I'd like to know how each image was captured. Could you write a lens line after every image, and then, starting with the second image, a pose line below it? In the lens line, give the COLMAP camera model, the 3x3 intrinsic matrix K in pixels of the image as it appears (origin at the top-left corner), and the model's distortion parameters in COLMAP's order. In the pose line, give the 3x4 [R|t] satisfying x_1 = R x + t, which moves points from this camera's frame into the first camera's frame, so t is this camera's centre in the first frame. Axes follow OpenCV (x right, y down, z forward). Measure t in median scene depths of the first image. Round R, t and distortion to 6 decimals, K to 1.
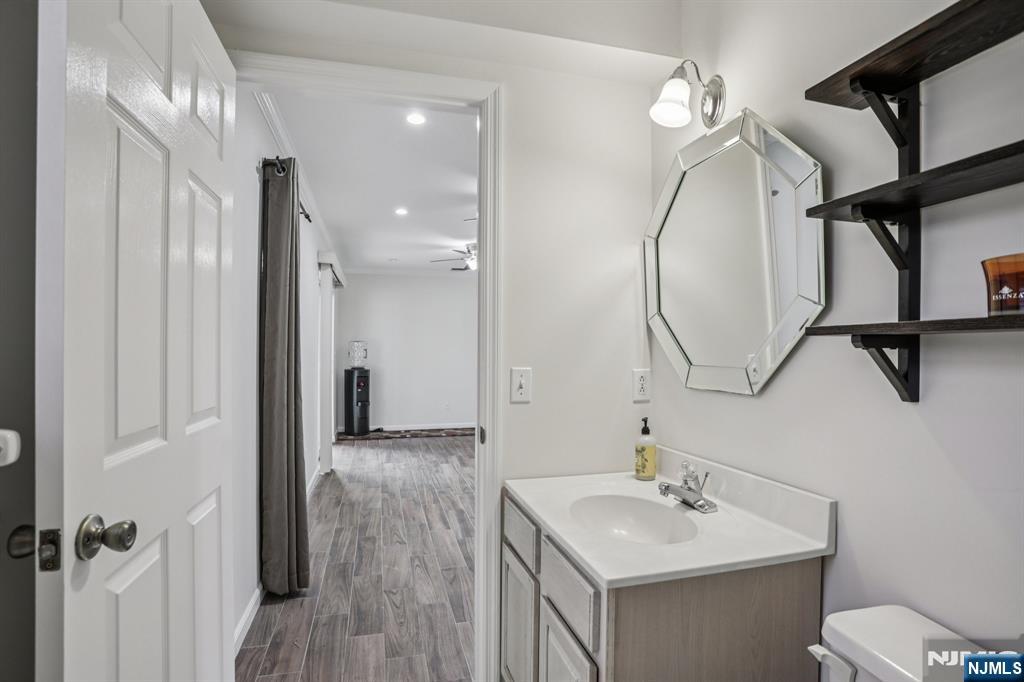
lens RADIAL K [[490.5, 0, 509.9], [0, 490.5, 342.6], [0, 0, 1]] dist [-0.048356, 0.011013]
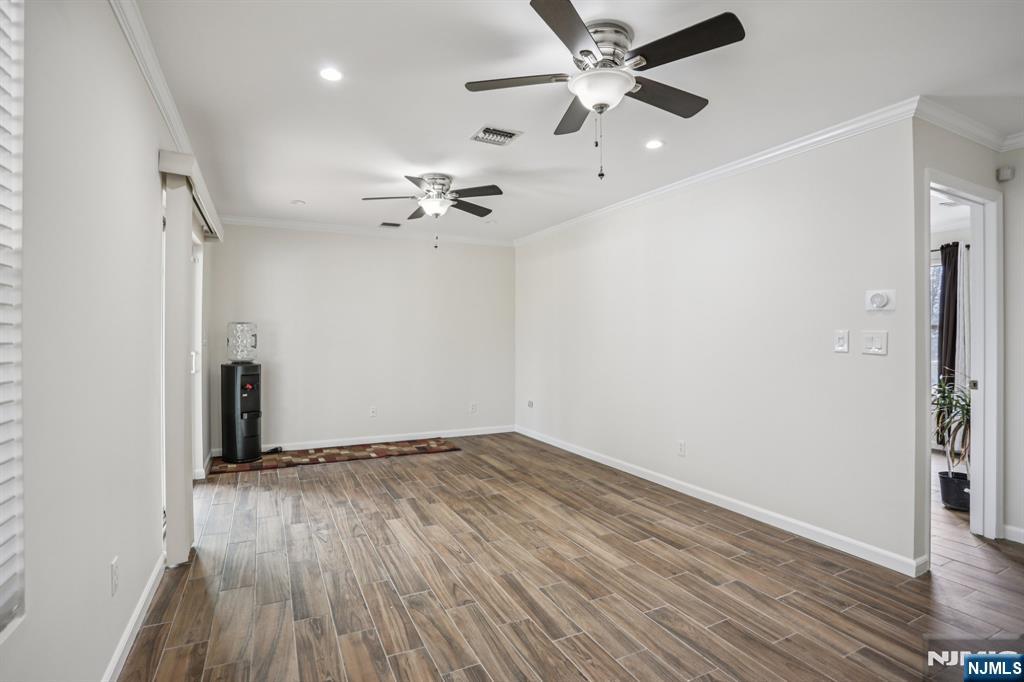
lens RADIAL K [[490.5, 0, 515.5], [0, 490.5, 337.7], [0, 0, 1]] dist [-0.048356, 0.011013]
pose [[0.978114, 0.001146, 0.208067, -0.097061], [-0.004945, 0.999830, 0.017737, 0.004797], [-0.208011, -0.018378, 0.977954, 0.320866]]
